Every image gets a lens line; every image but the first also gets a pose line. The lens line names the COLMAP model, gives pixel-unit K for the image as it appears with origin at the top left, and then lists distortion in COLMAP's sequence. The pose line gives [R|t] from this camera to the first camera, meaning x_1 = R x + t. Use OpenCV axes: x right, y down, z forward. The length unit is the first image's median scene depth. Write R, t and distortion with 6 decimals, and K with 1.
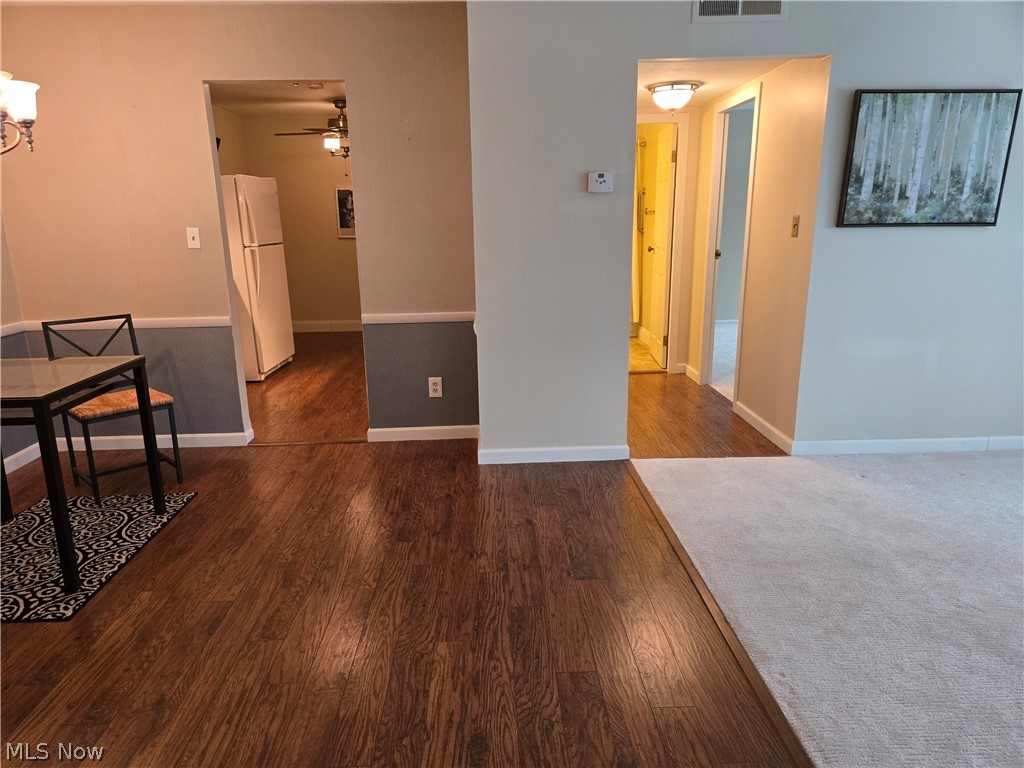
lens RADIAL K [[685.5, 0, 506.1], [0, 685.5, 388.9], [0, 0, 1]] dist [0.076411, -0.058774]
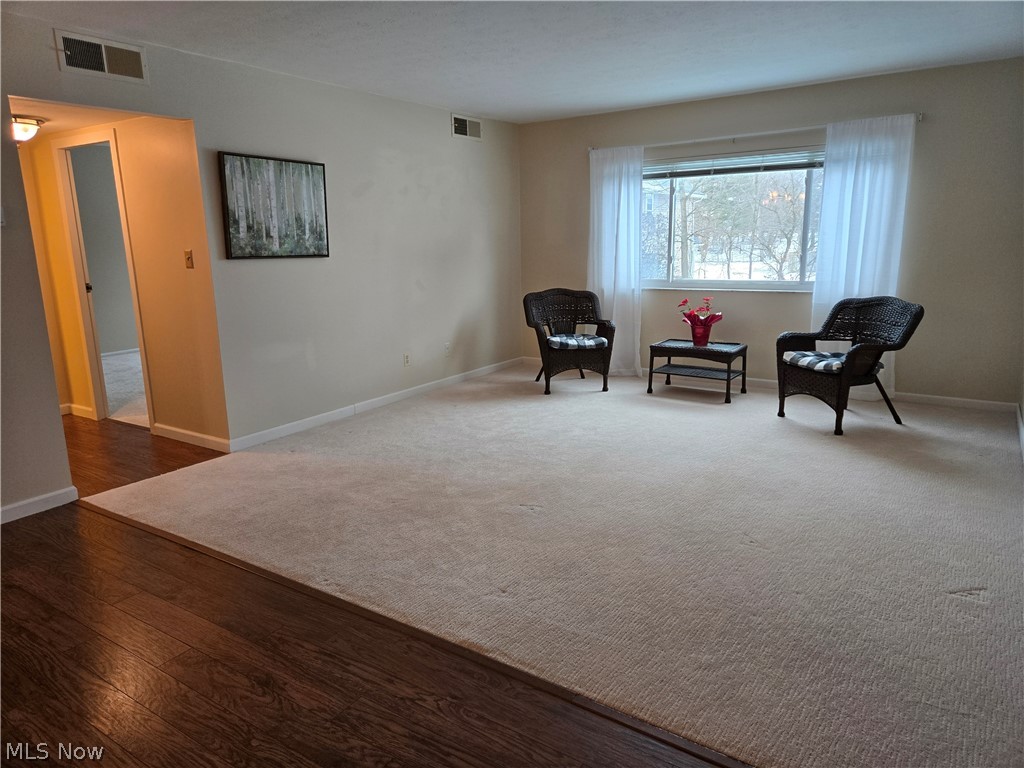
lens RADIAL K [[679.8, 0, 509.9], [0, 679.8, 380.6], [0, 0, 1]] dist [0.043732, -0.003039]
pose [[0.581203, -0.166811, 0.796478, -0.237871], [0.210059, 0.976347, 0.051199, 0.018960], [-0.786180, 0.137551, 0.602496, -0.089989]]
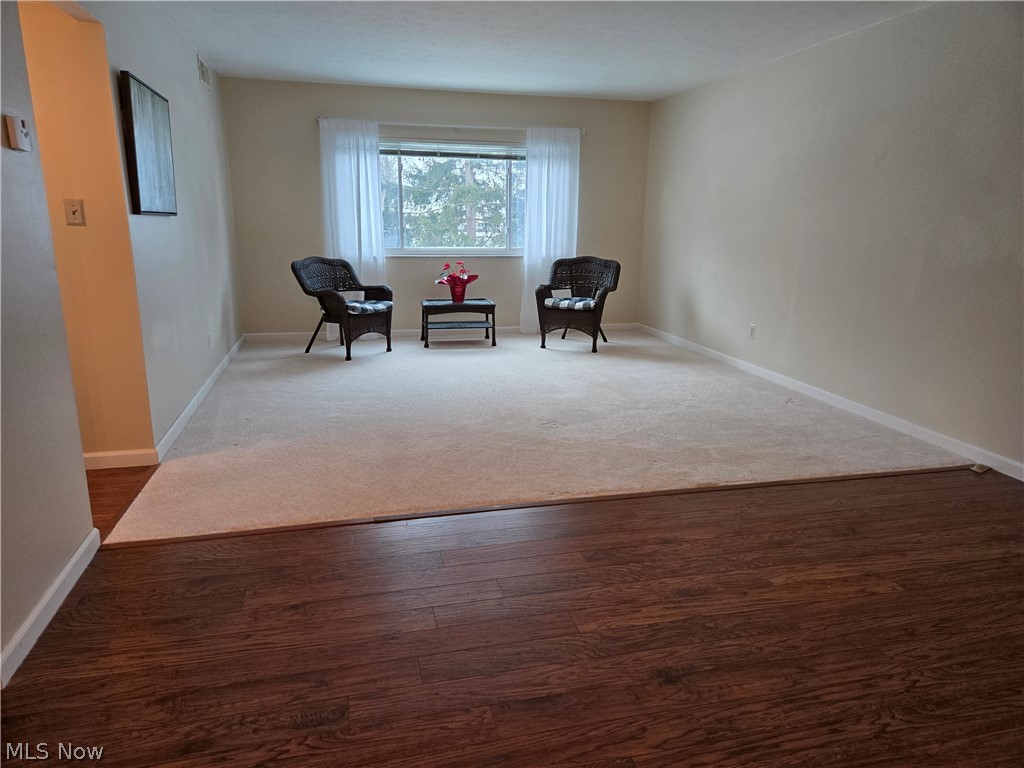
lens RADIAL K [[685.5, 0, 506.1], [0, 685.5, 388.9], [0, 0, 1]] dist [0.076411, -0.058774]
pose [[-0.215729, -0.226771, 0.949756, -0.600545], [0.230455, 0.933357, 0.275201, -0.159570], [-0.948869, 0.278244, -0.149092, 0.746521]]
